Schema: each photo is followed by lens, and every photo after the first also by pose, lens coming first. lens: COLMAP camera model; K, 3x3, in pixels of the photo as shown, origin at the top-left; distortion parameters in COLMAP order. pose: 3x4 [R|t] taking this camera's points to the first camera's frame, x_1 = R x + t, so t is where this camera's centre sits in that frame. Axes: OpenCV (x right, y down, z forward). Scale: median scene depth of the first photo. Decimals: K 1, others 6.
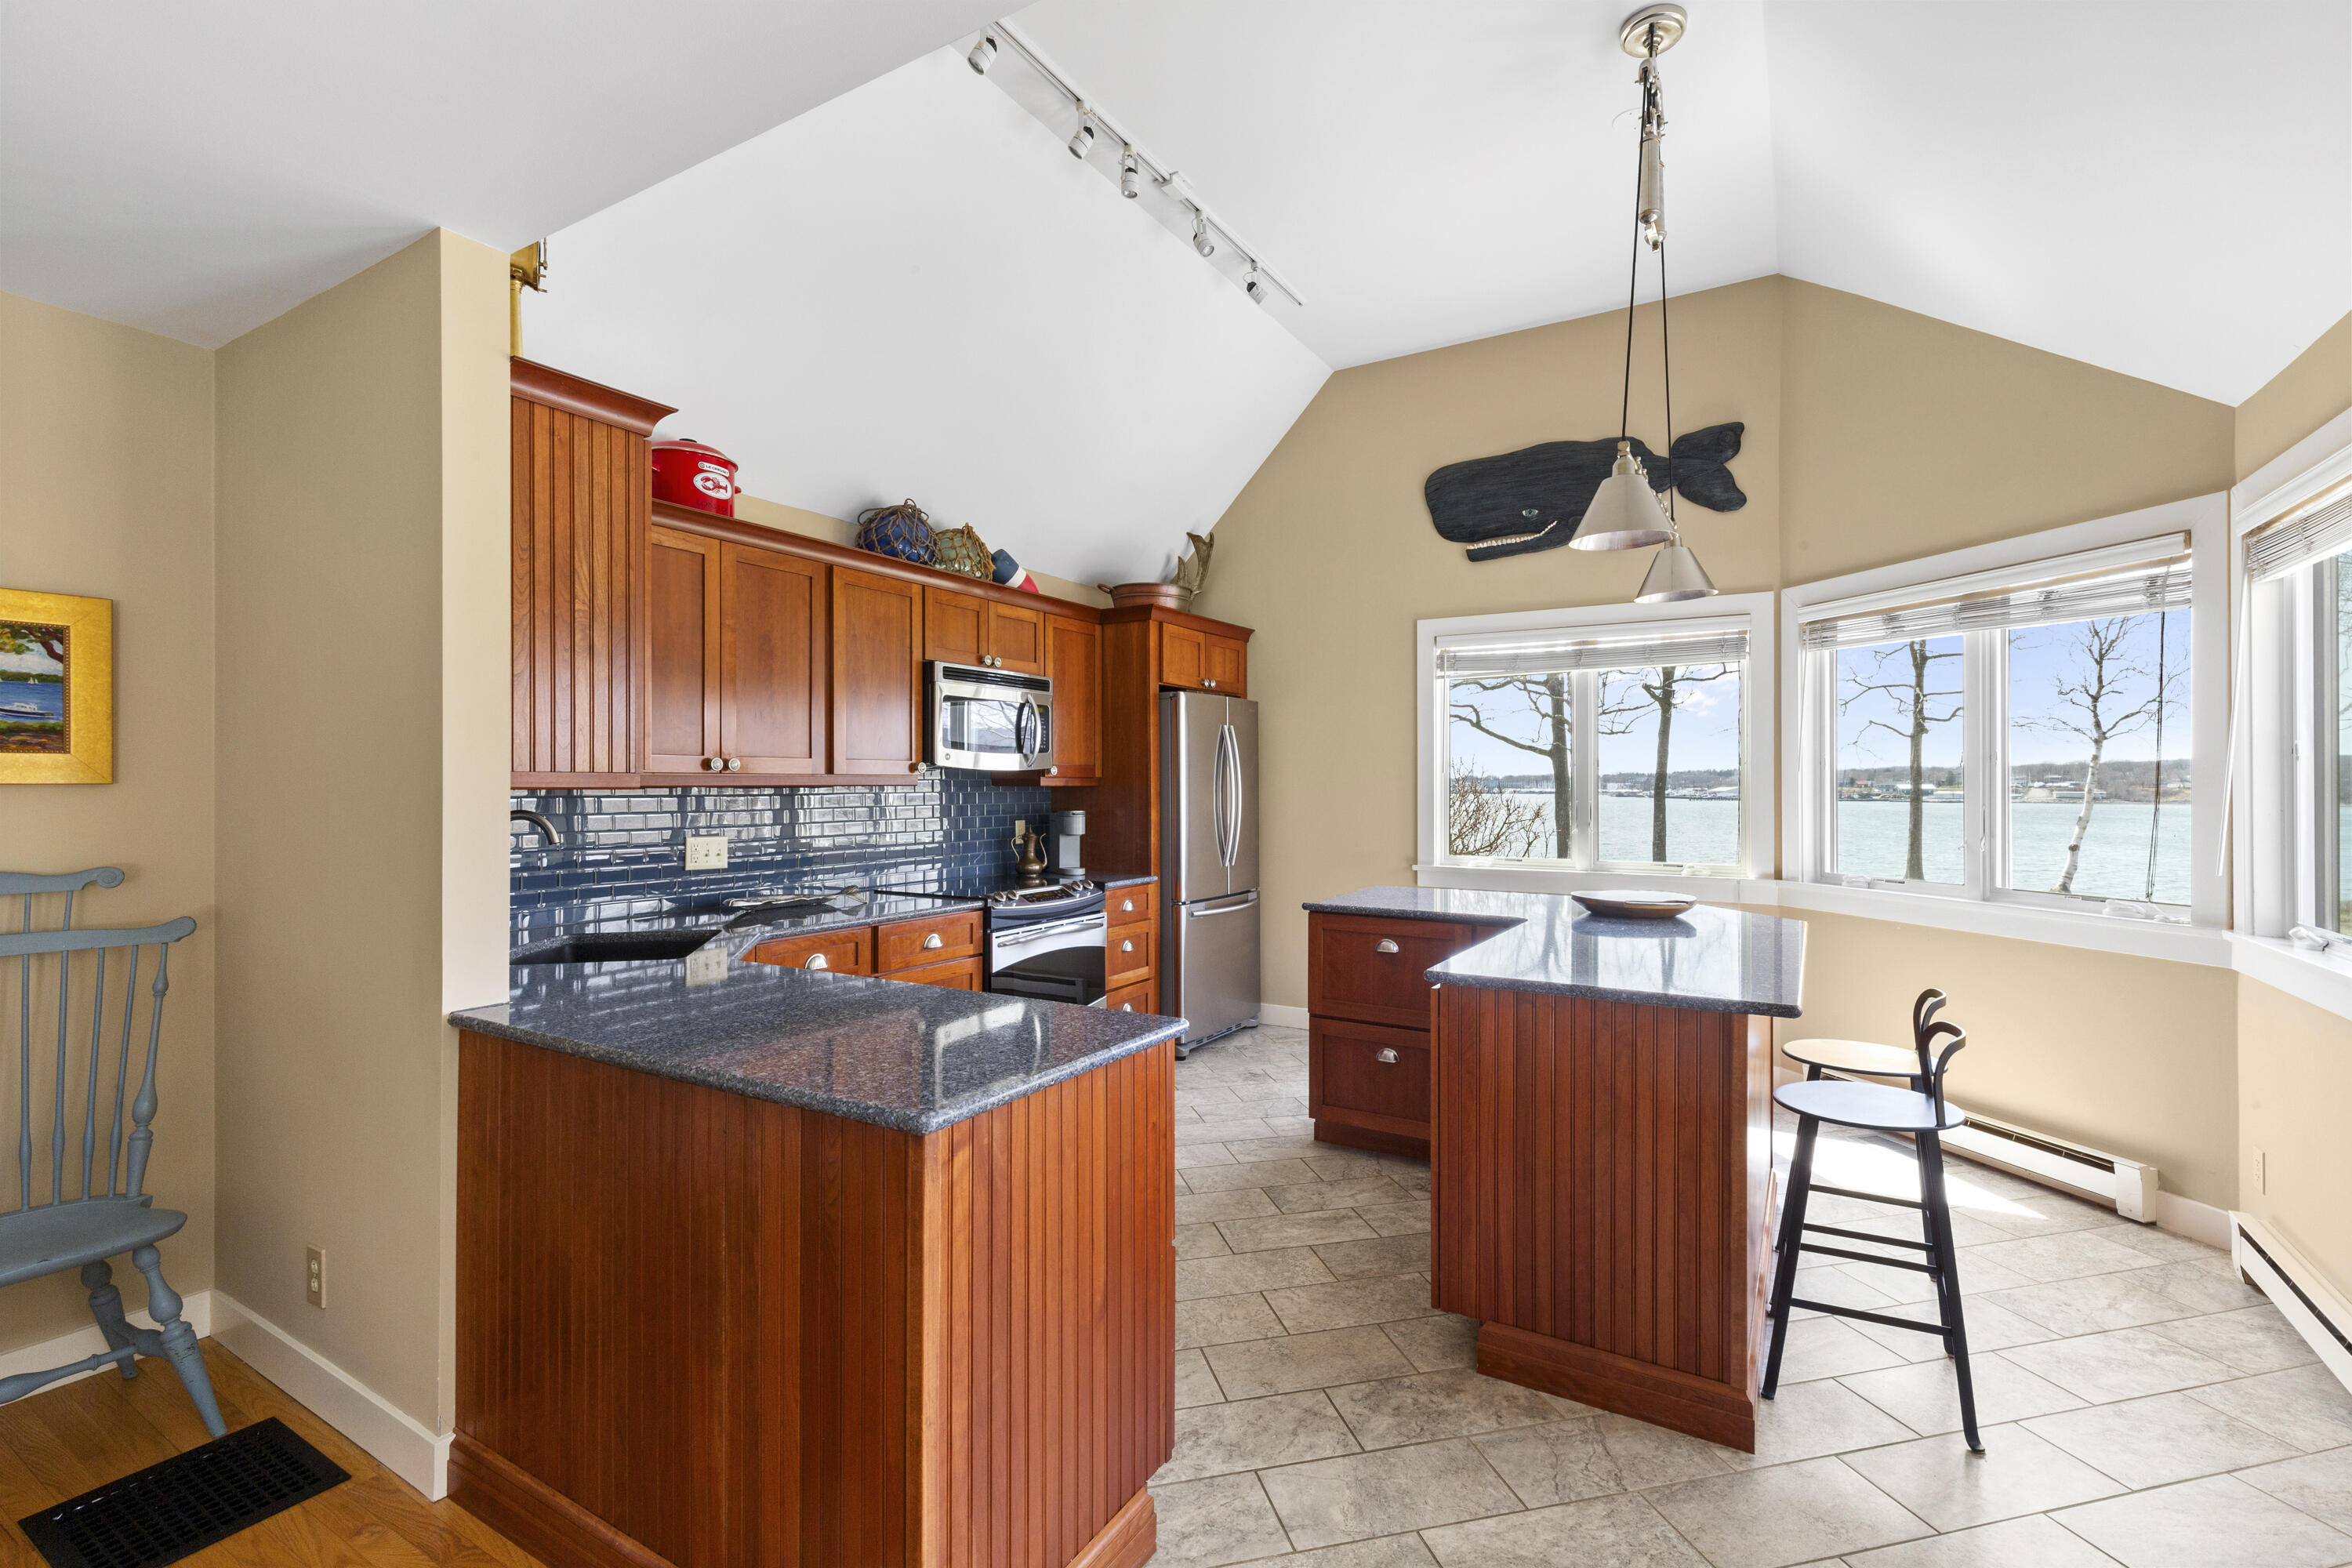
lens RADIAL K [[1058.8, 0, 1114.3], [0, 1058.8, 783.8], [0, 0, 1]] dist [0.011986, -0.002031]
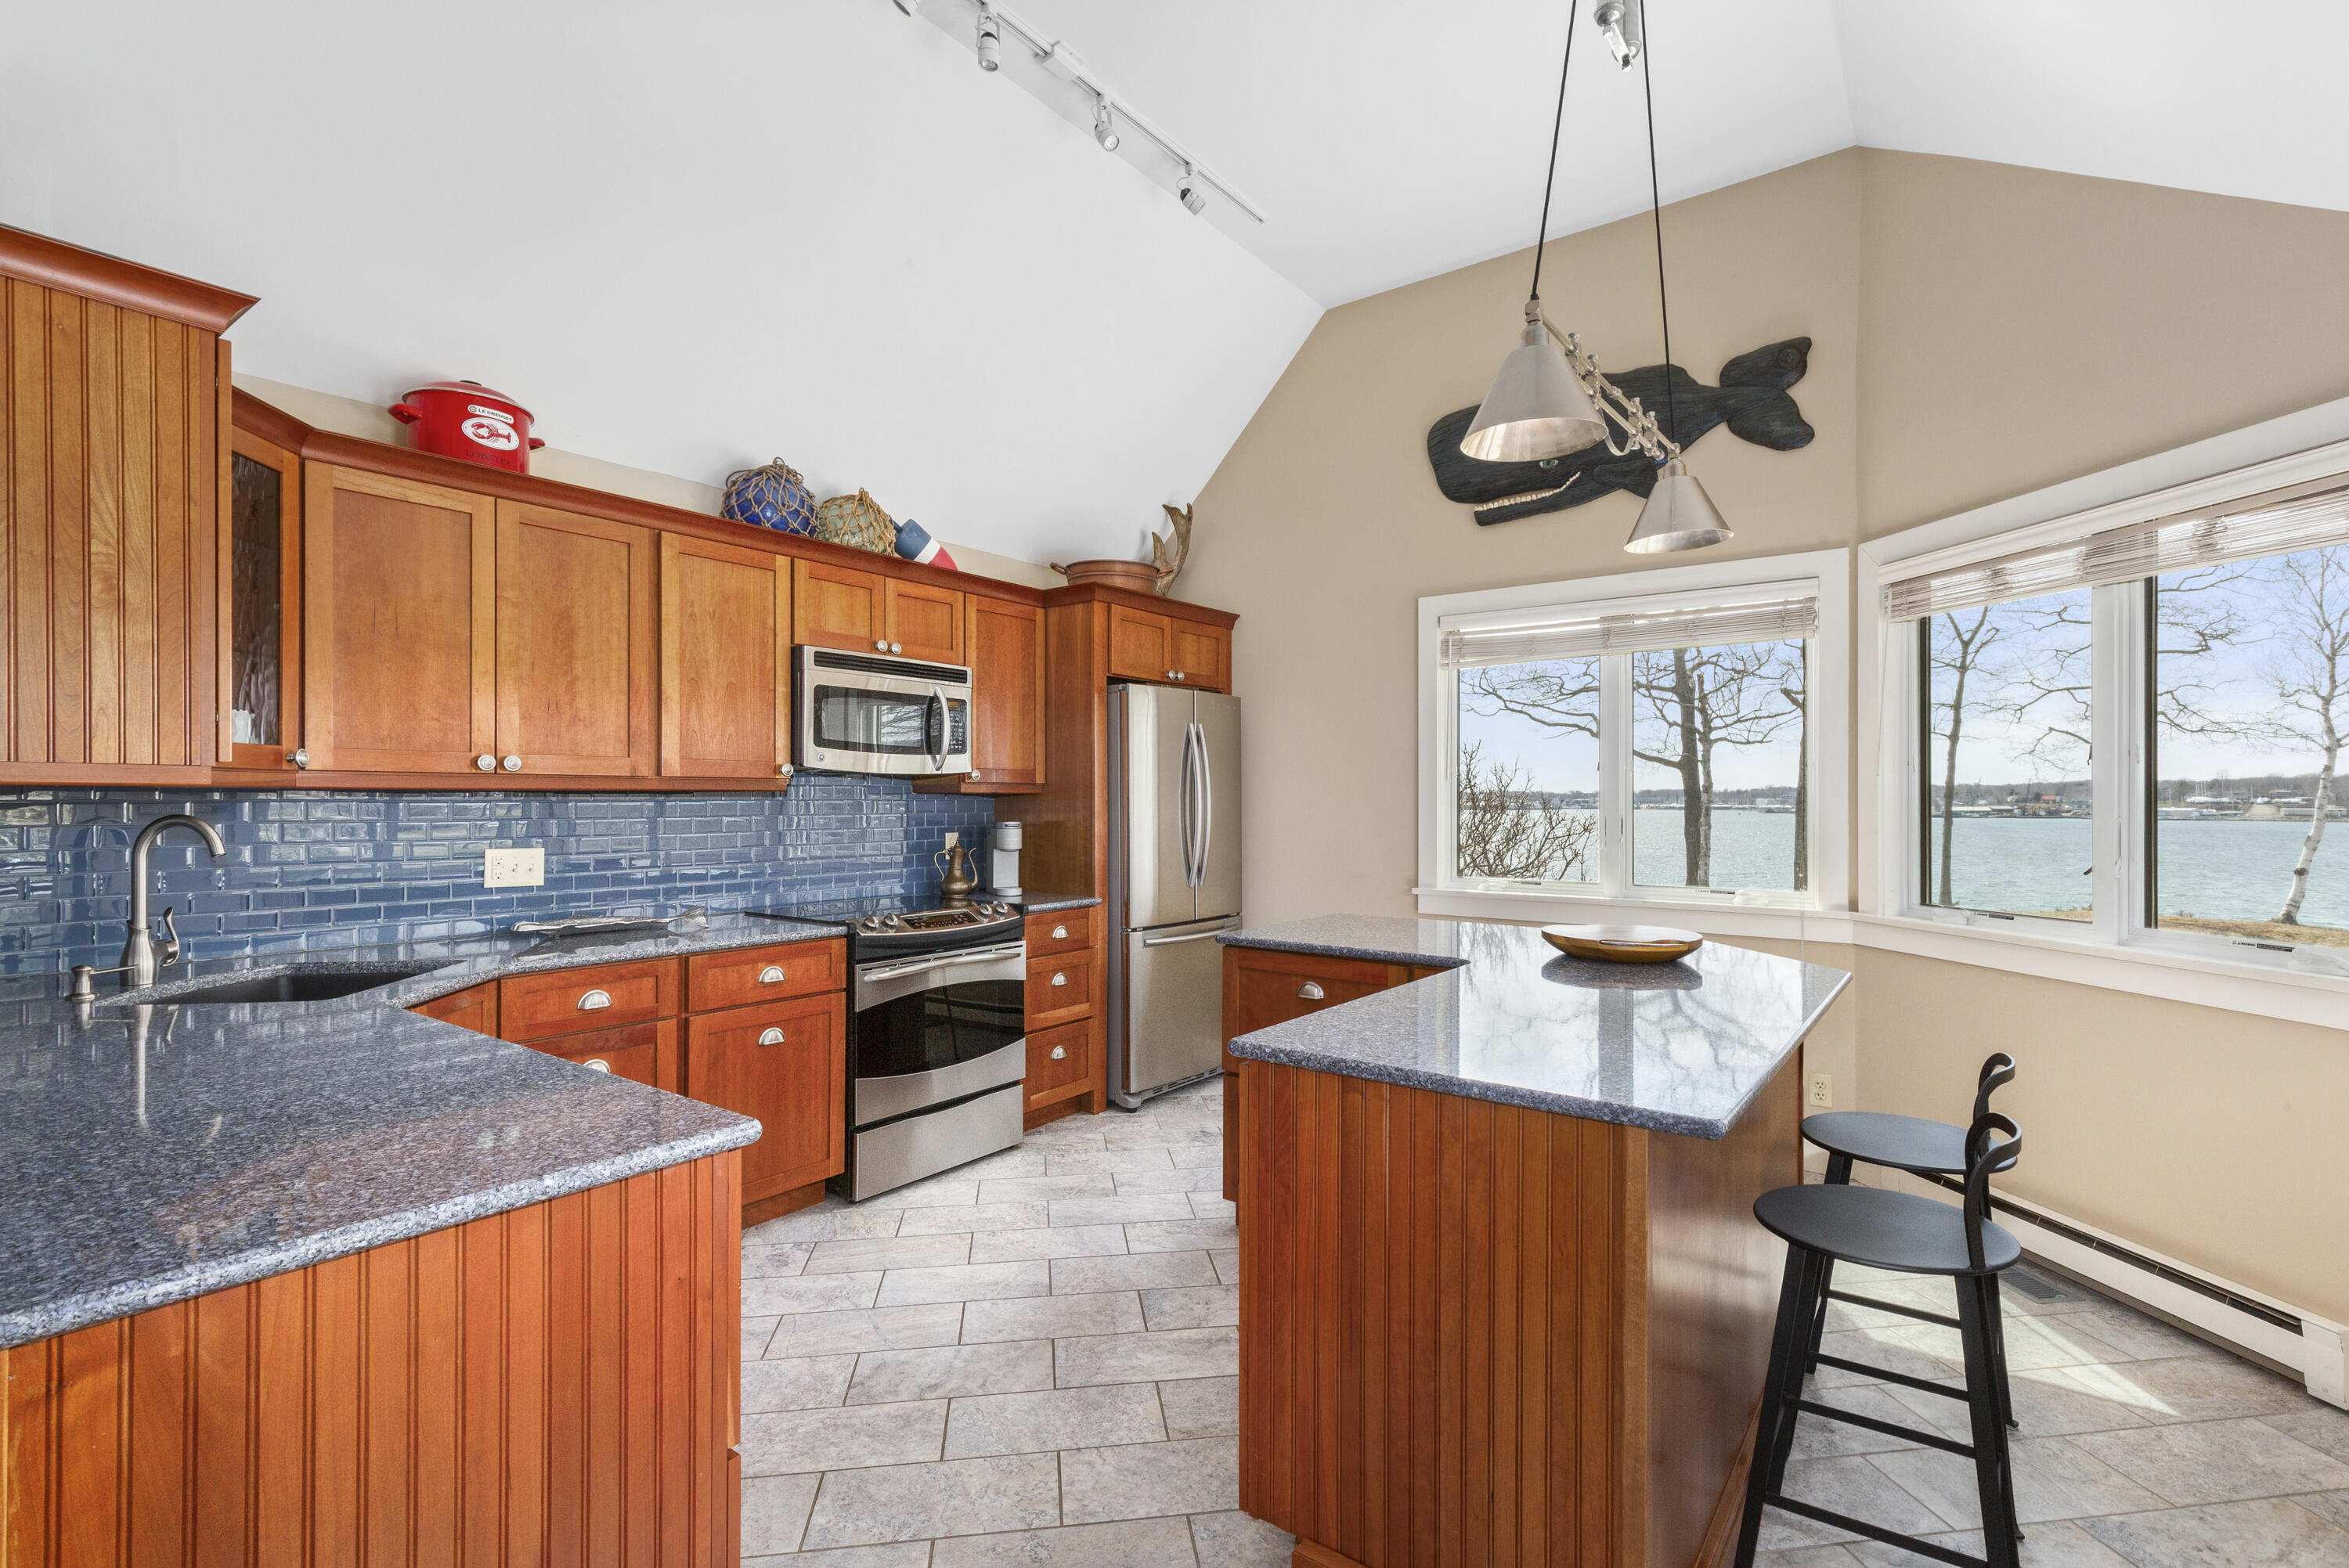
lens RADIAL K [[1057.3, 0, 1141.6], [0, 1057.3, 802.5], [0, 0, 1]] dist [0.011986, -0.002031]
pose [[0.995316, 0.001656, -0.096663, 0.175009], [-0.001320, 0.999993, 0.003540, 0.007350], [0.096668, -0.003396, 0.995311, 0.162049]]
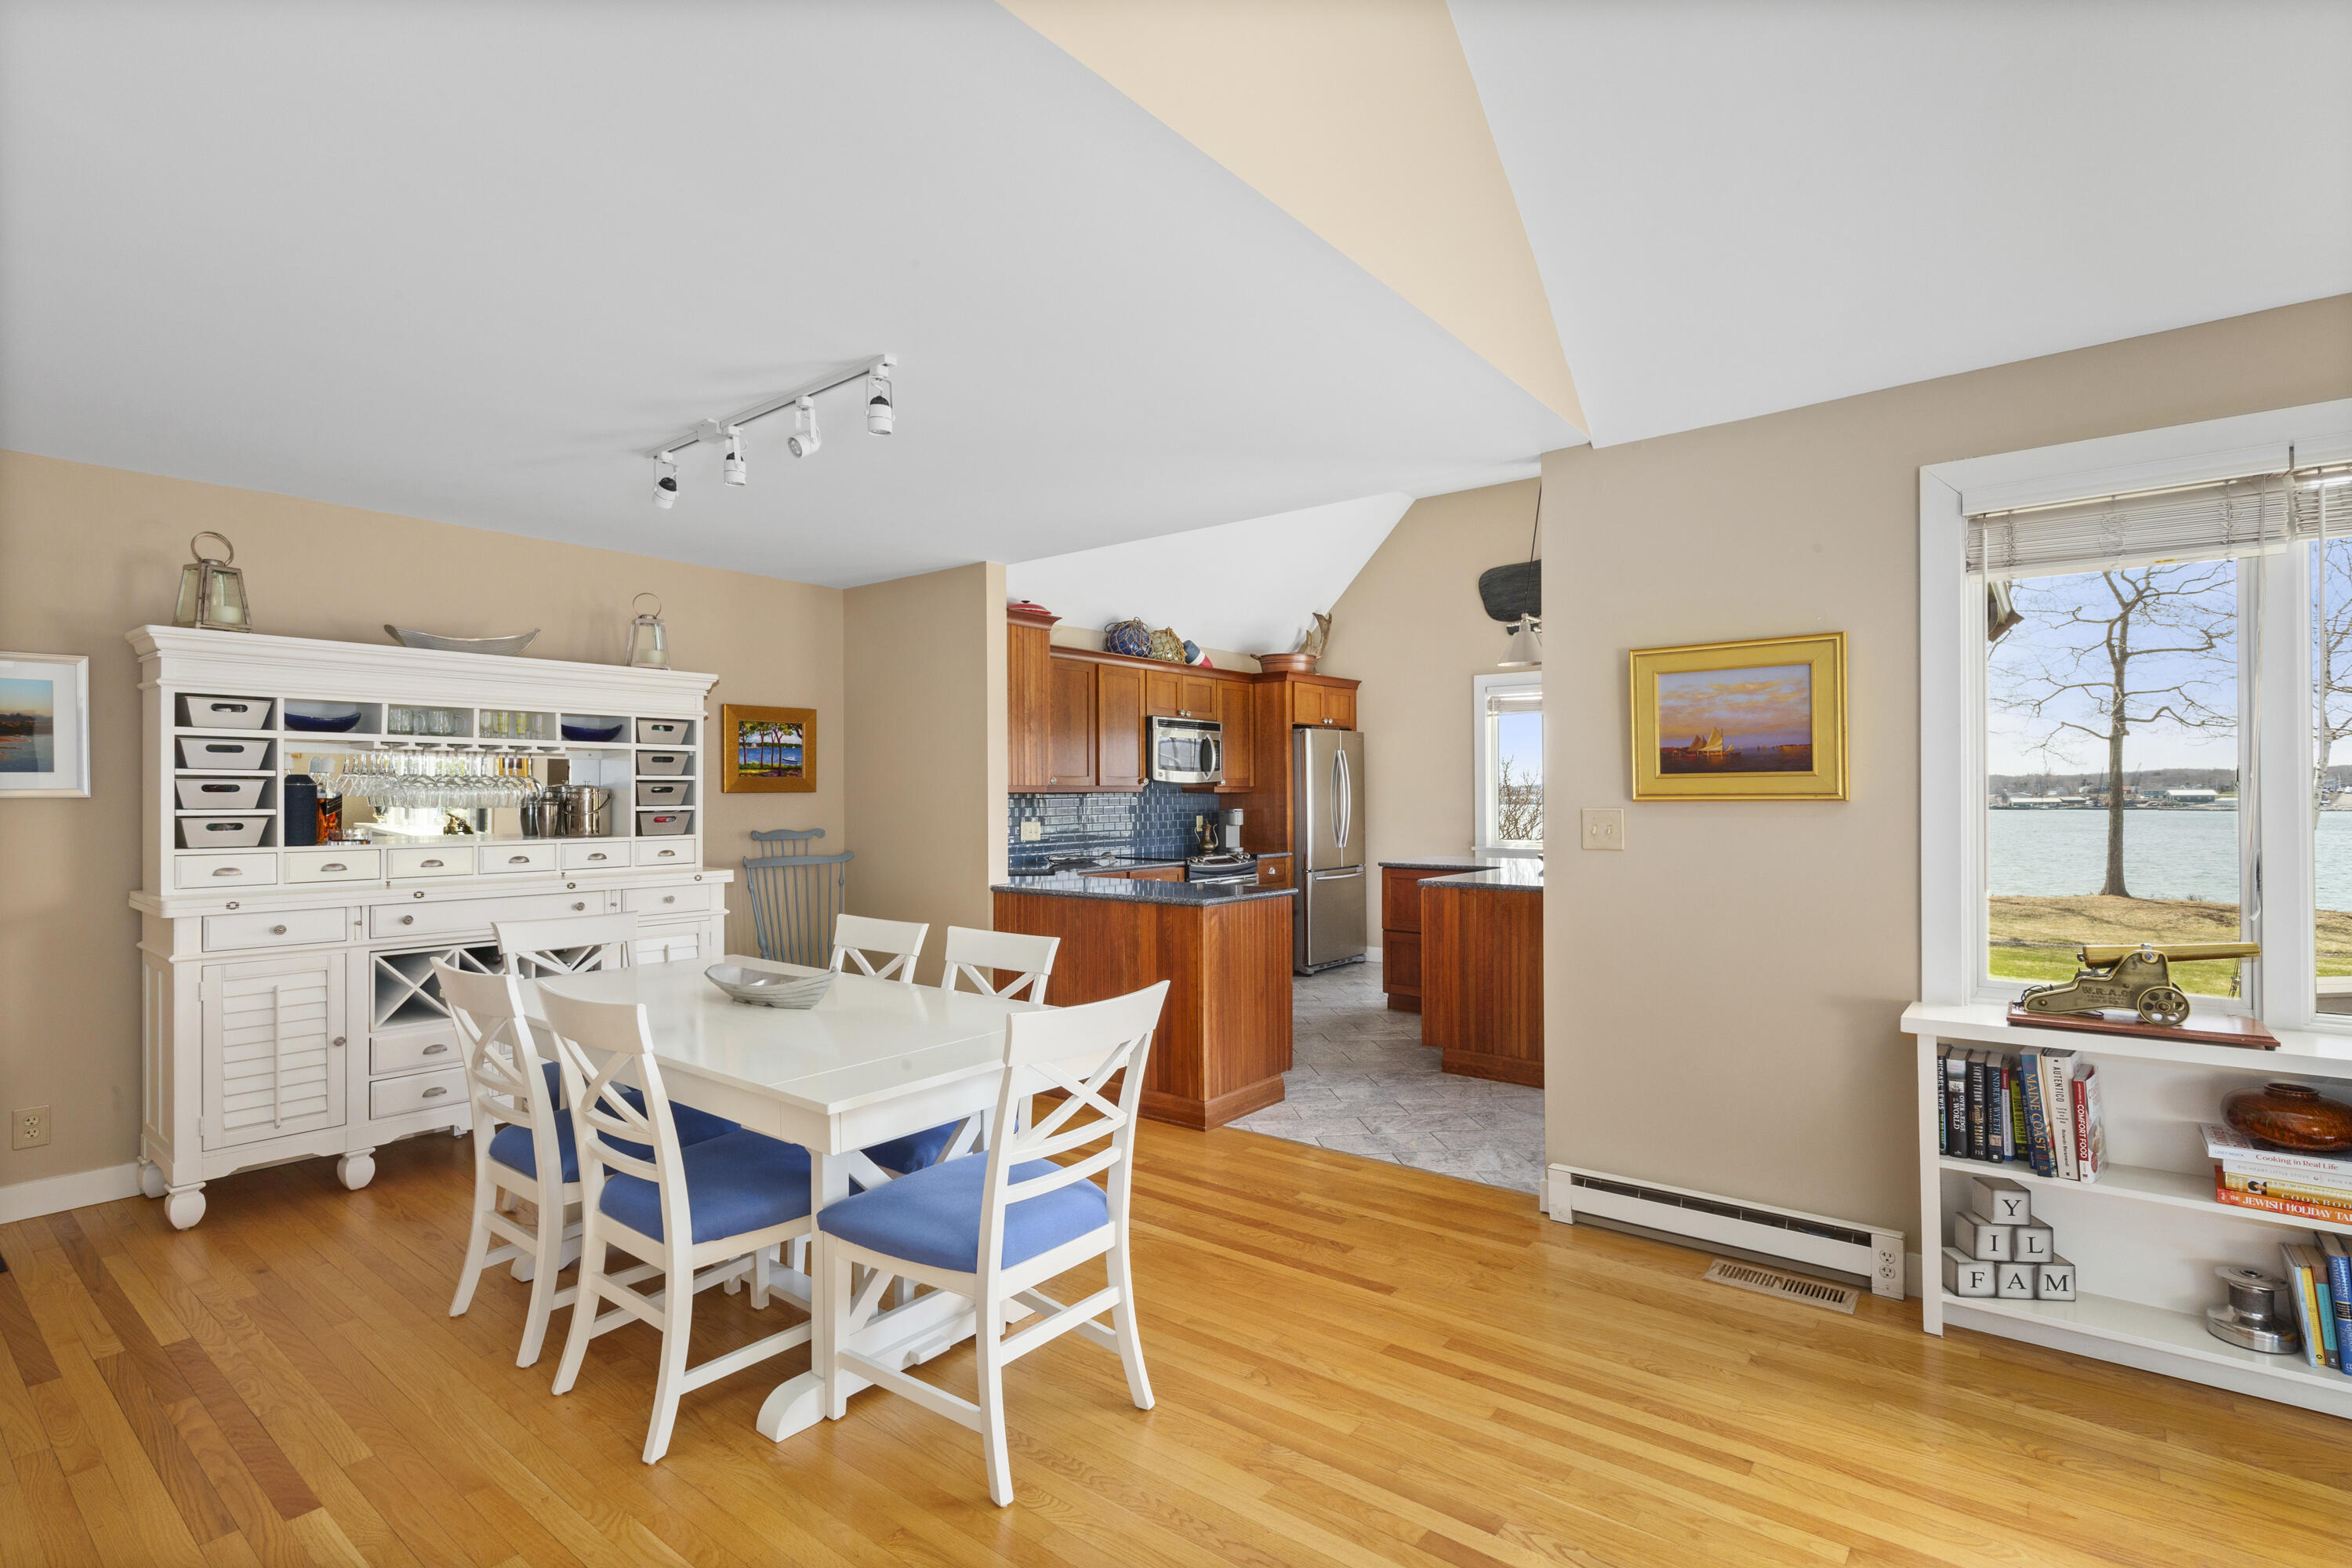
lens RADIAL K [[1175.9, 0, 1115.1], [0, 1175.9, 799.6], [0, 0, 1]] dist [0.013344, 0.003944]
pose [[0.992805, -0.005043, -0.119634, -0.008885], [0.005491, 0.999979, 0.003414, 0.006327], [0.119615, -0.004046, 0.992812, -0.765109]]
